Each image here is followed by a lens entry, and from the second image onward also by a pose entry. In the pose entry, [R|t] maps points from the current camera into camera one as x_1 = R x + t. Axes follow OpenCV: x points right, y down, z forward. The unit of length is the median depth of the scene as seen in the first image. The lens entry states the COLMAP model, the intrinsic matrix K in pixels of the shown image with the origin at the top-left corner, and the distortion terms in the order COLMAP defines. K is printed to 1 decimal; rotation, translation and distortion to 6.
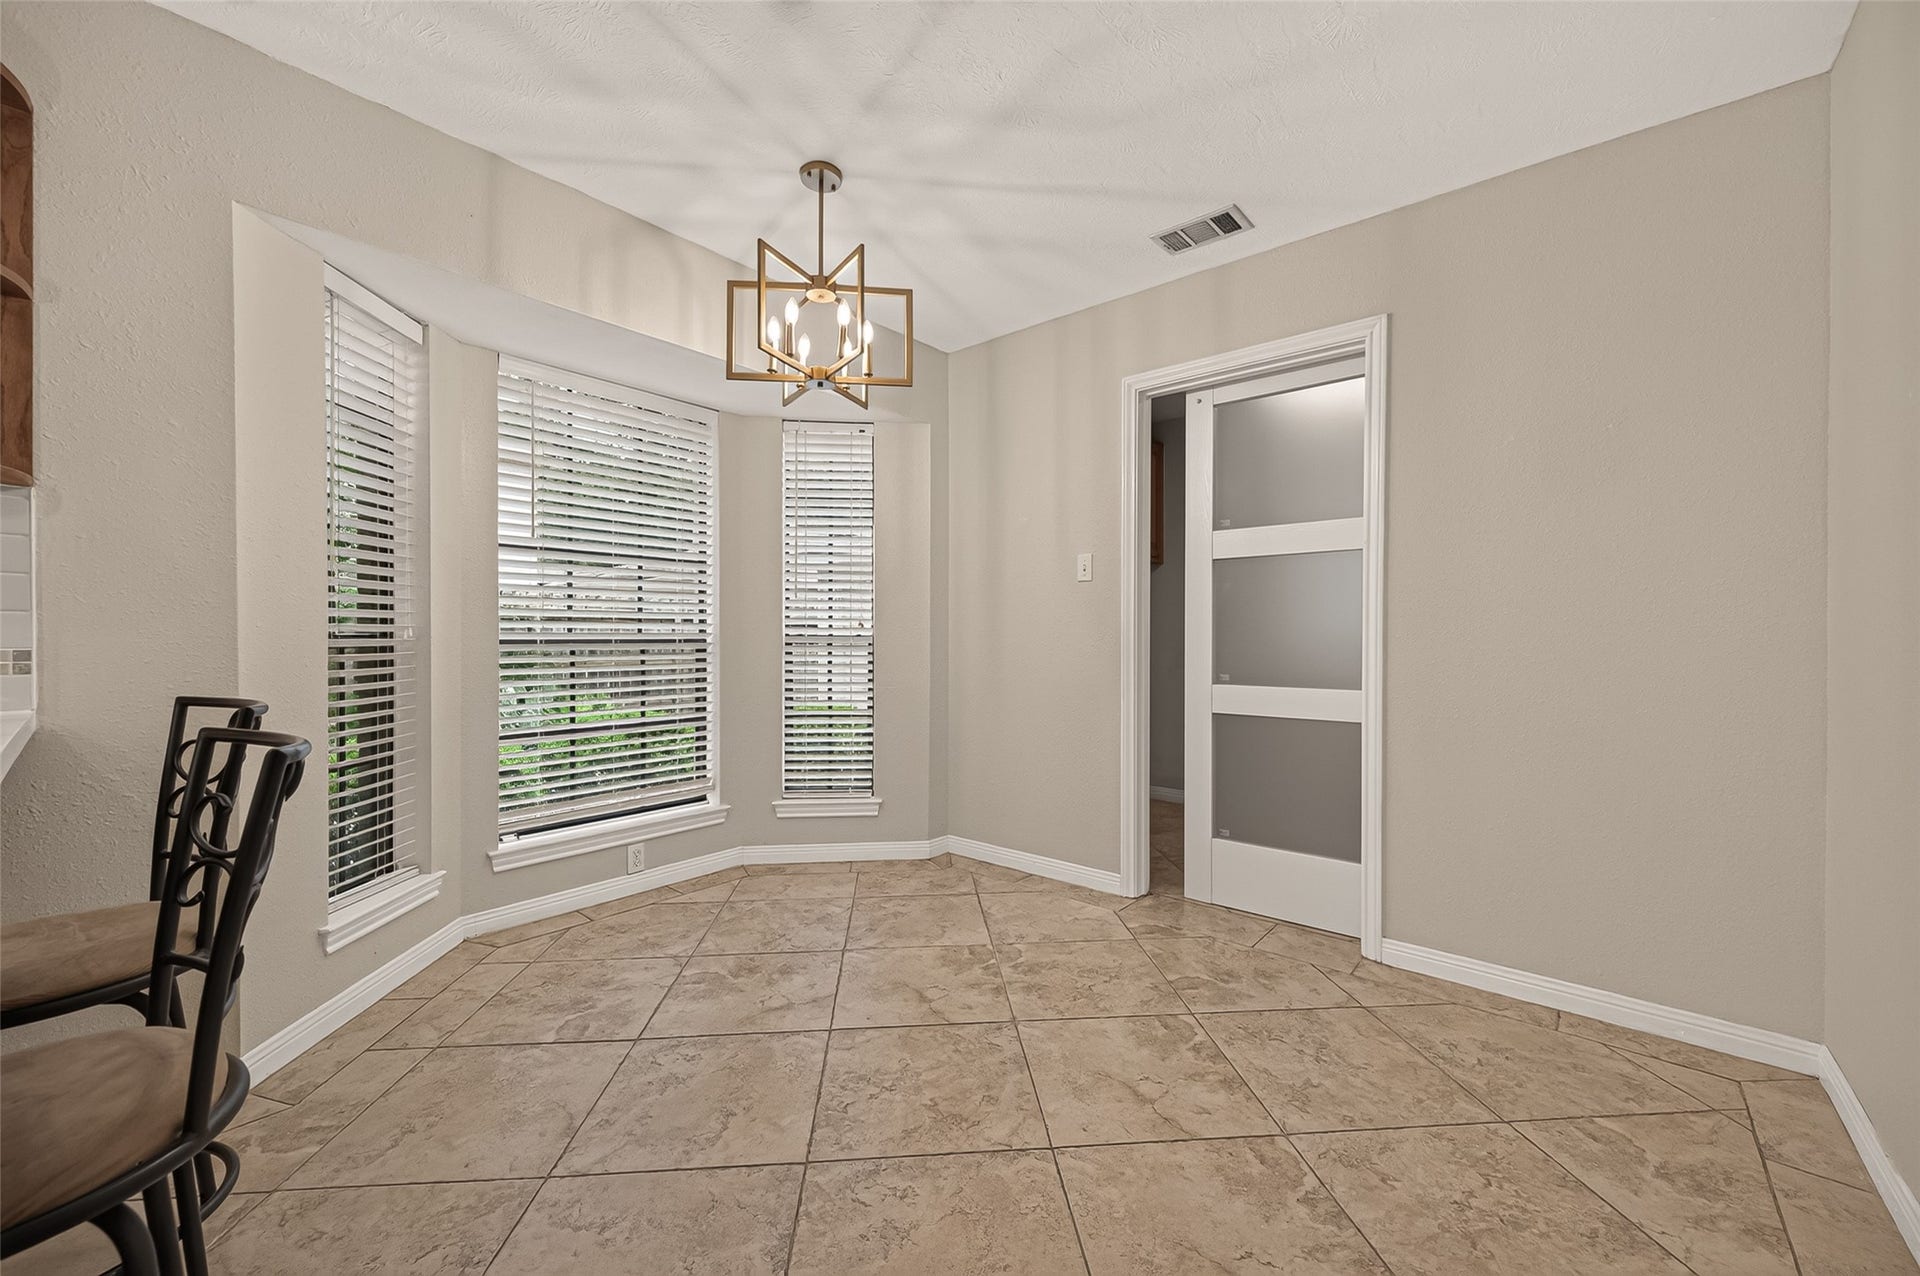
lens RADIAL K [[739.6, 0, 961.2], [0, 739.6, 641.2], [0, 0, 1]] dist [0.001066, 0.000031]
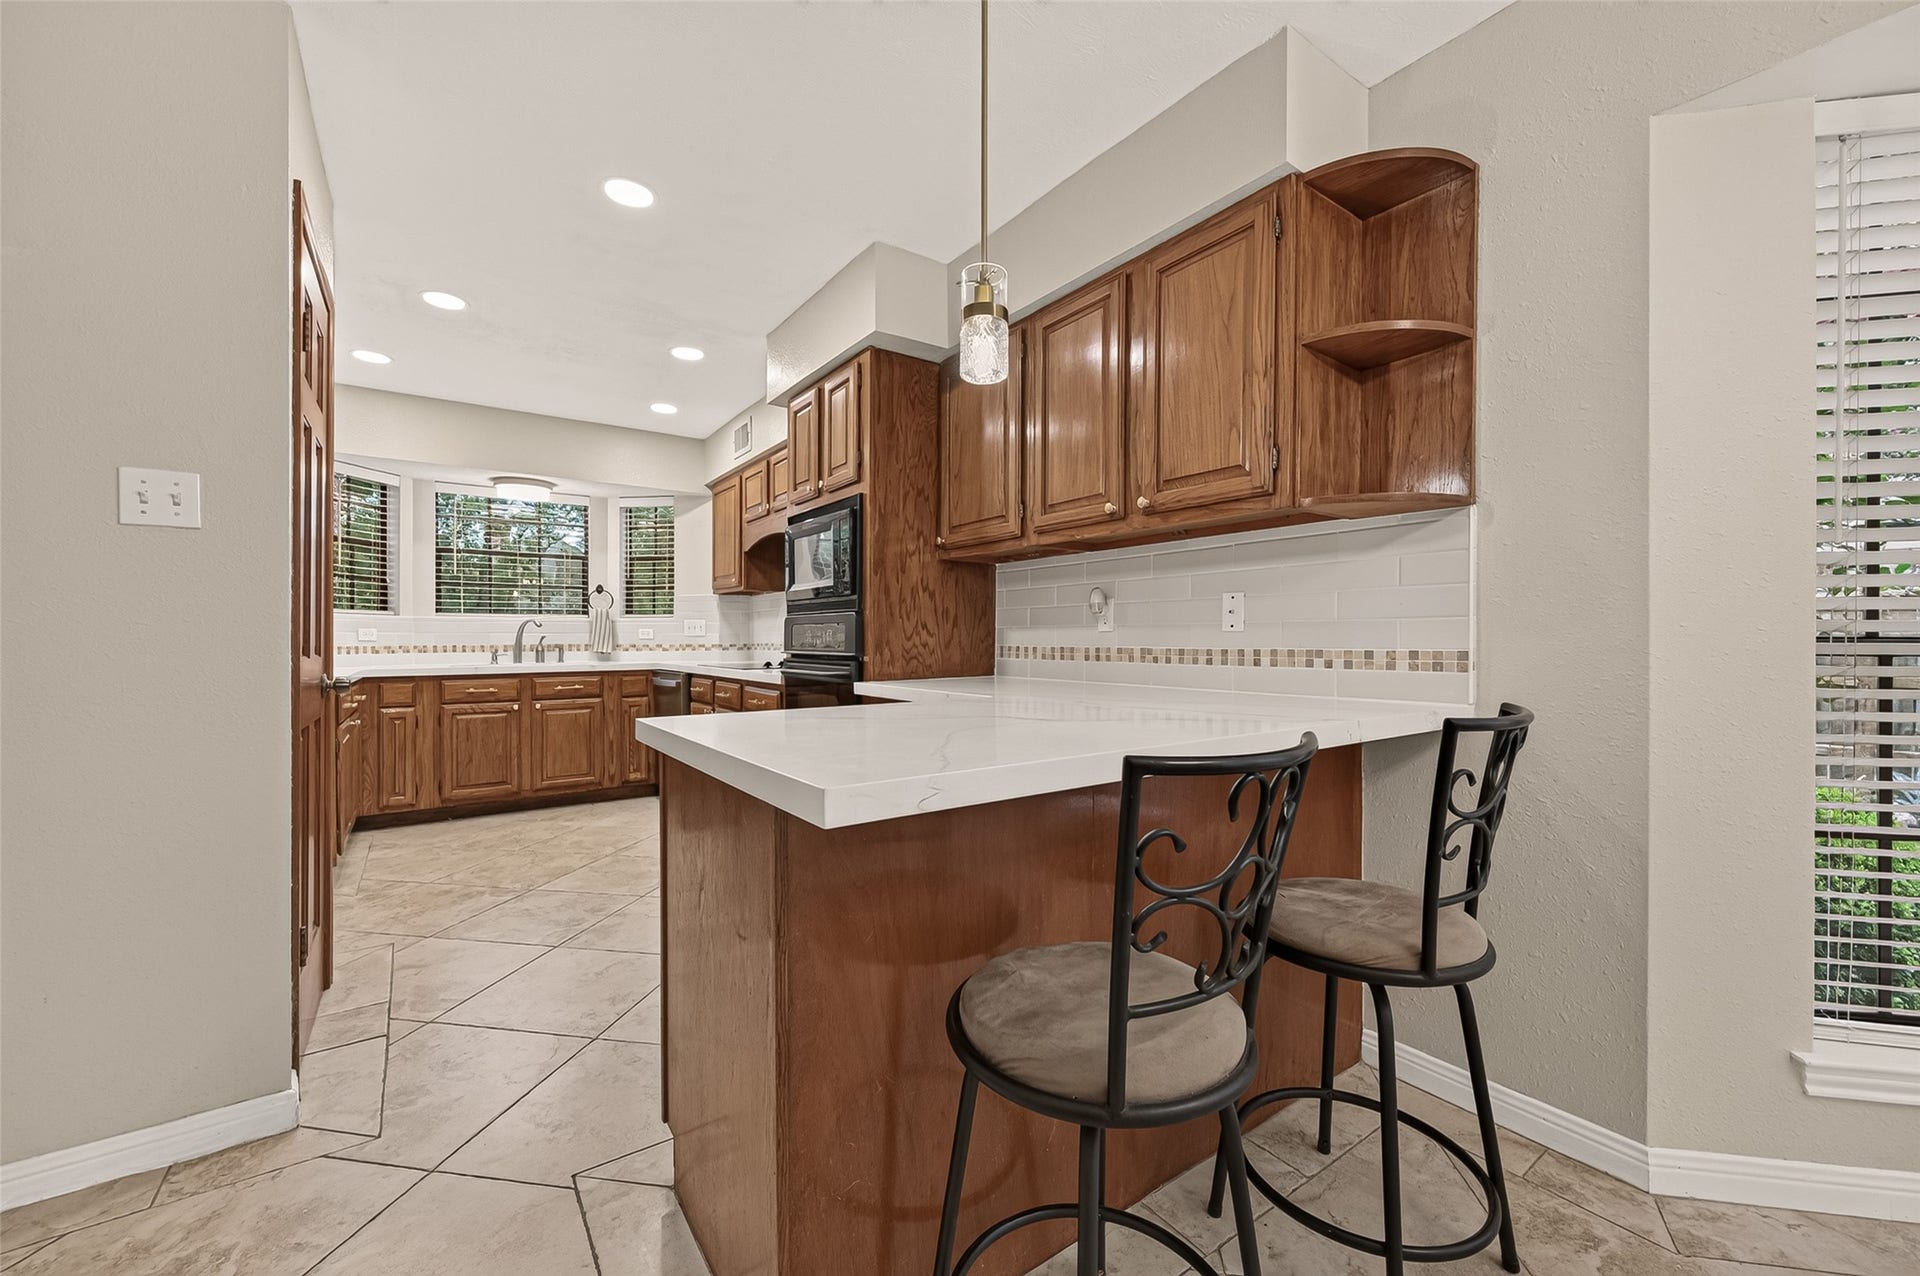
lens RADIAL K [[739.6, 0, 961.2], [0, 739.6, 641.2], [0, 0, 1]] dist [0.001066, 0.000031]
pose [[-0.232867, 0.008772, -0.972469, 0.009320], [-0.008273, 0.999905, 0.011001, -0.007505], [0.972473, 0.010607, -0.232773, 0.445766]]
